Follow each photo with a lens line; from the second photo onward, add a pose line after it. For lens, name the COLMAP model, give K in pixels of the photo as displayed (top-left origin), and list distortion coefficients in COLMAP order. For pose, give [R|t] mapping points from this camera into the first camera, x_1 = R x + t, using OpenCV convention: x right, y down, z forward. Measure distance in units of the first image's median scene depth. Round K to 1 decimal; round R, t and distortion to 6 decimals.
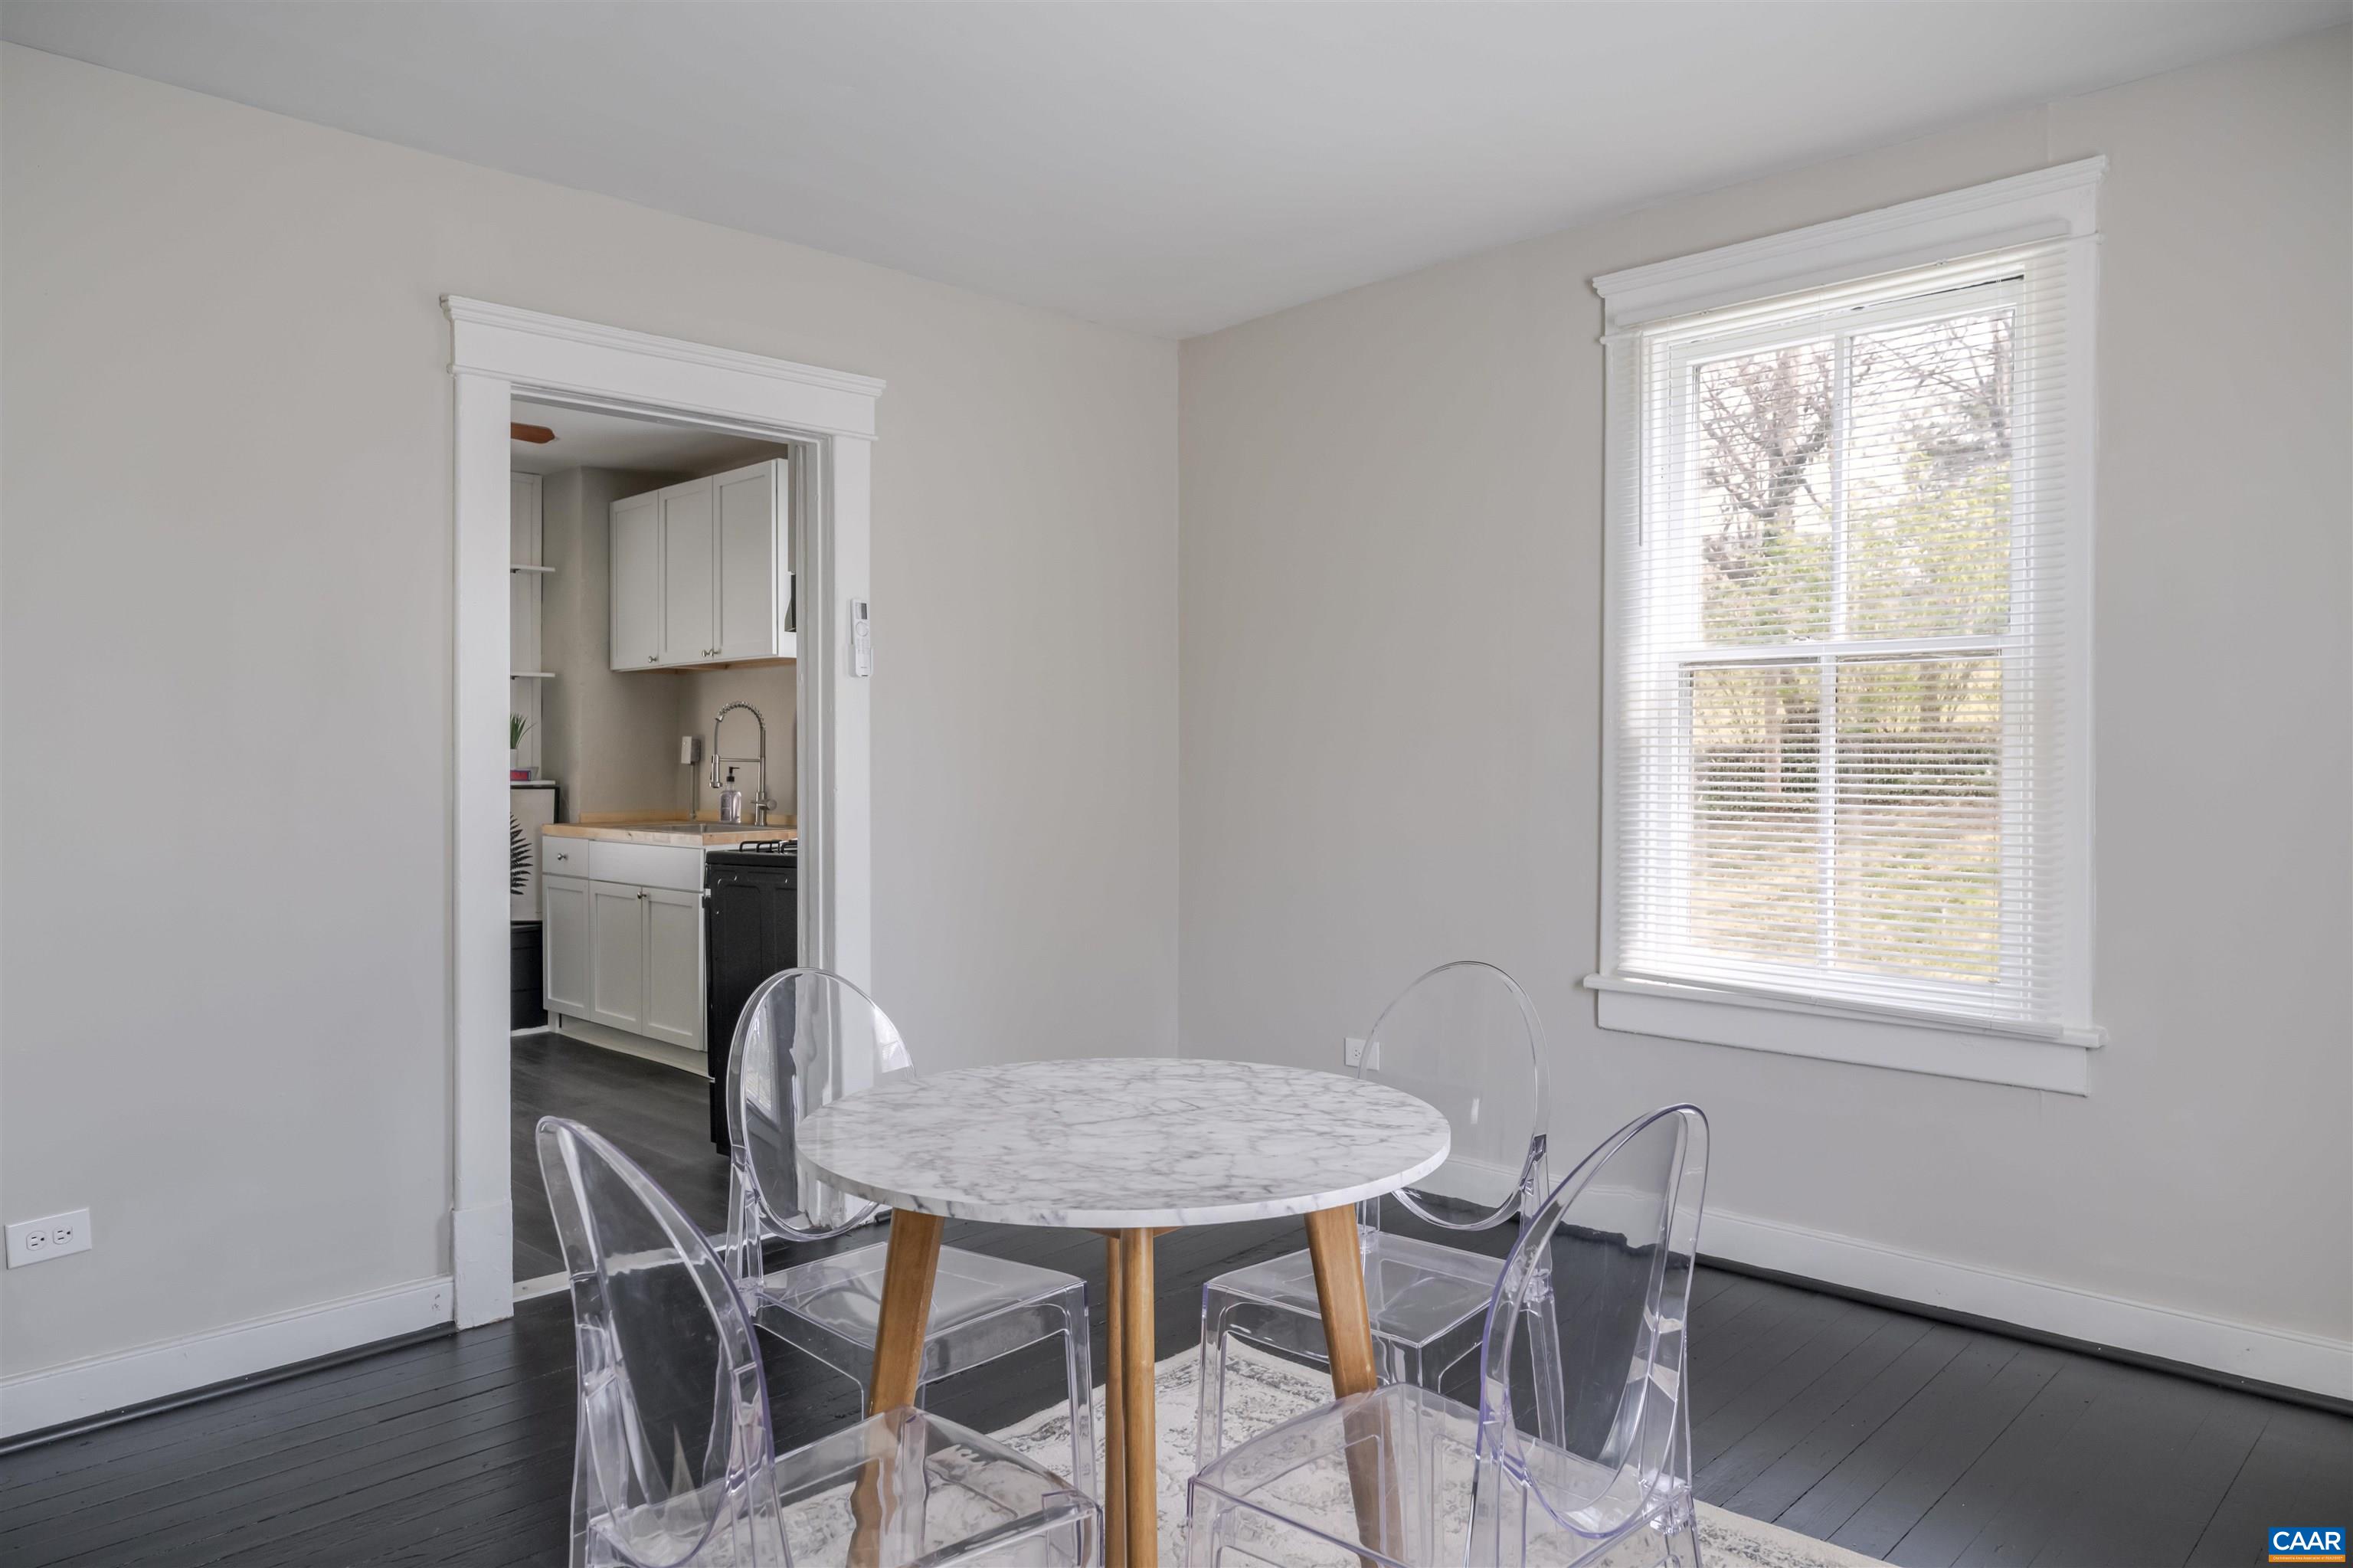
lens RADIAL K [[1516.3, 0, 1180.2], [0, 1516.3, 767.1], [0, 0, 1]] dist [-0.008157, -0.000171]
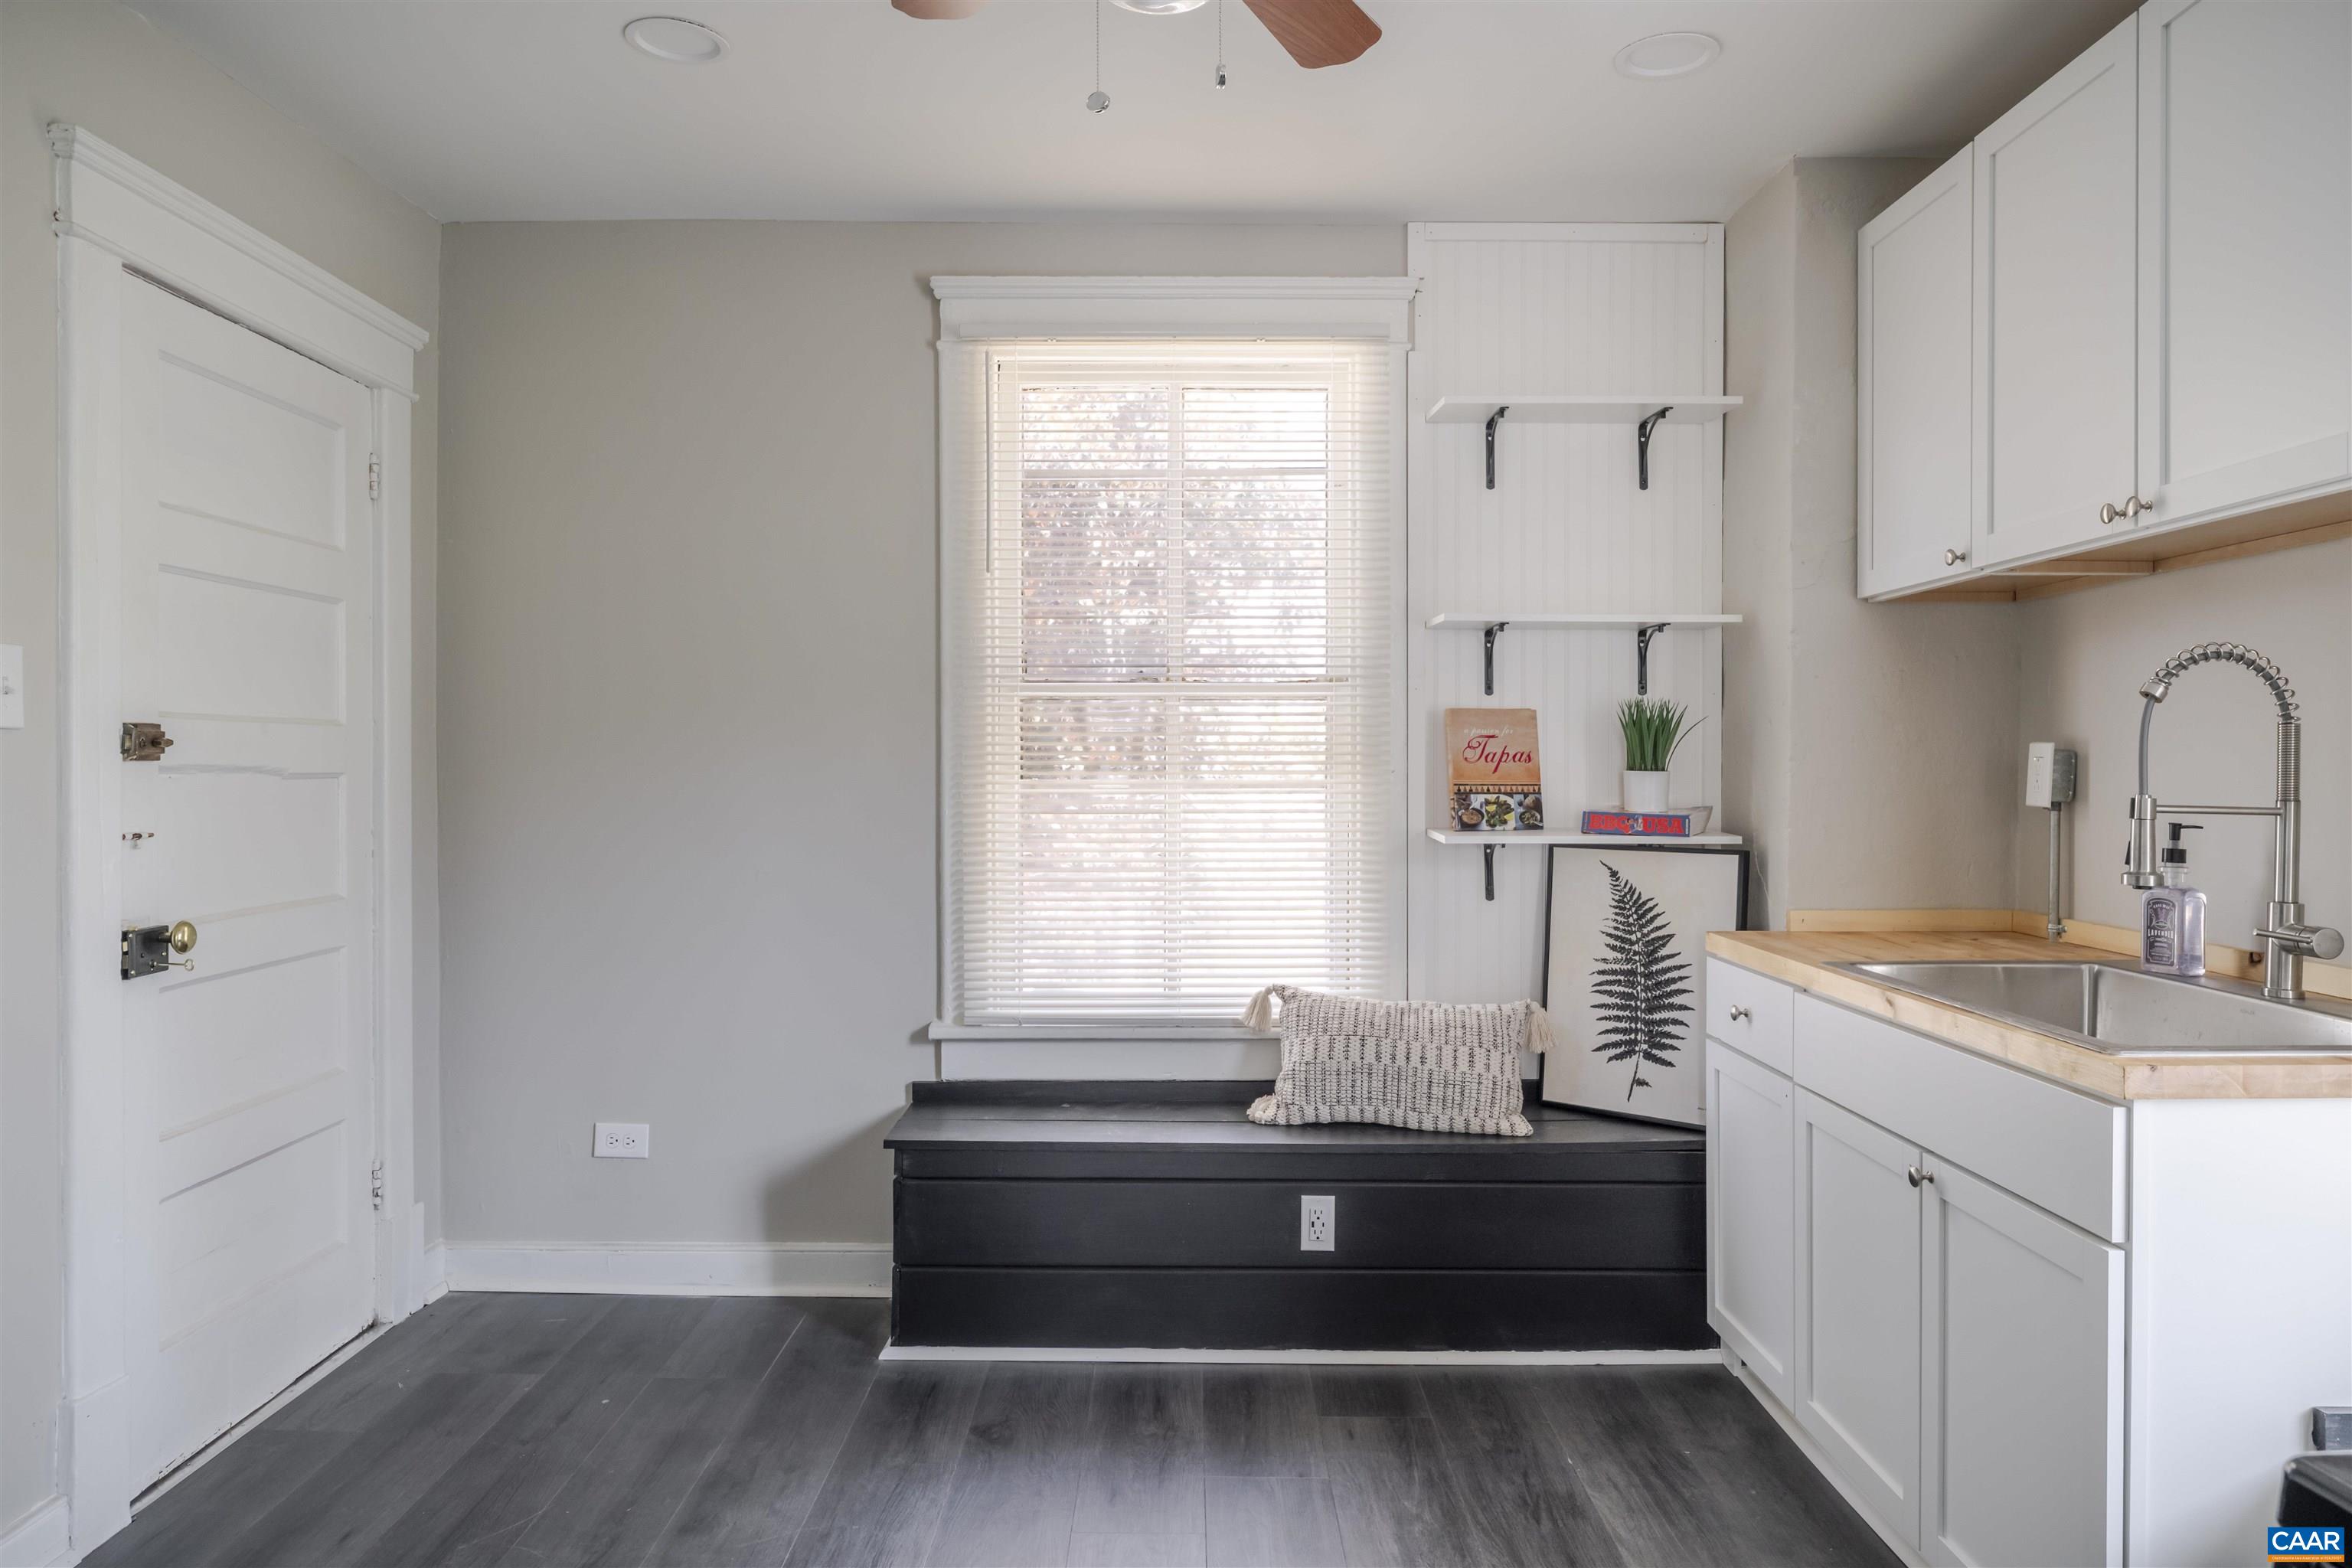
lens RADIAL K [[1515.6, 0, 1179.9], [0, 1515.6, 765.6], [0, 0, 1]] dist [-0.008157, -0.000171]
pose [[0.686568, 0.000037, -0.727066, -0.192055], [0.000308, 1.000000, 0.000341, -0.014595], [0.727066, -0.000459, 0.686568, 0.558733]]
